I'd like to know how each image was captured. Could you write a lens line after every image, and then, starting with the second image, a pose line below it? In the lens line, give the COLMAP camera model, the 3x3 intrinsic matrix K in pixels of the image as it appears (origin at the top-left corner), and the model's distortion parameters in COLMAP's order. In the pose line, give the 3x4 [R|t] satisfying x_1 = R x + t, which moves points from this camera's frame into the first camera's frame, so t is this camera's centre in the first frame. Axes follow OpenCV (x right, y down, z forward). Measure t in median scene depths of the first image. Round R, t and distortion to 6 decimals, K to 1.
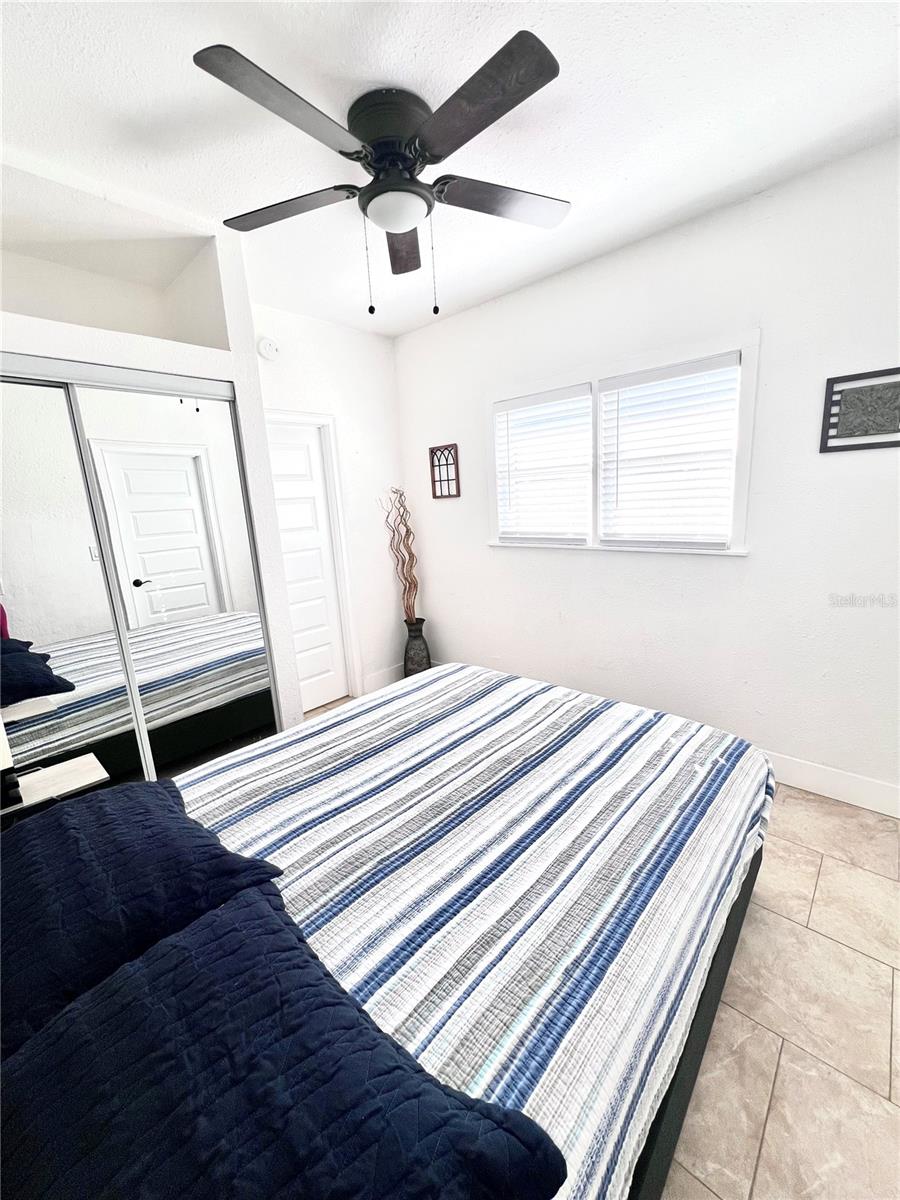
lens RADIAL K [[478.5, 0, 442.8], [0, 478.5, 603.8], [0, 0, 1]] dist [-0.004314, 0.000573]
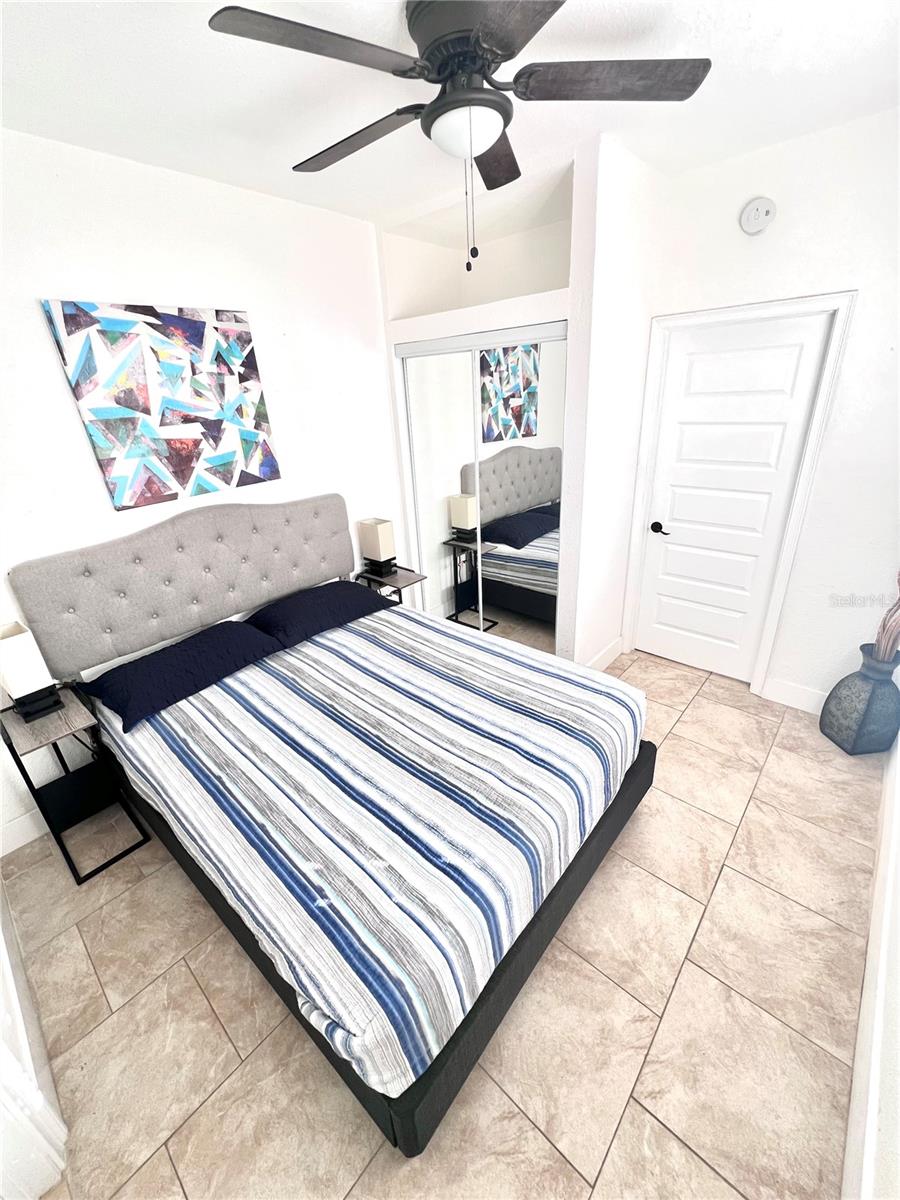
lens RADIAL K [[478.5, 0, 440.9], [0, 478.5, 600.3], [0, 0, 1]] dist [-0.004314, 0.000573]
pose [[0.020130, 0.437606, -0.898941, 1.015367], [-0.180869, 0.885882, 0.427199, -0.432586], [0.983301, 0.153992, 0.096982, 0.996242]]
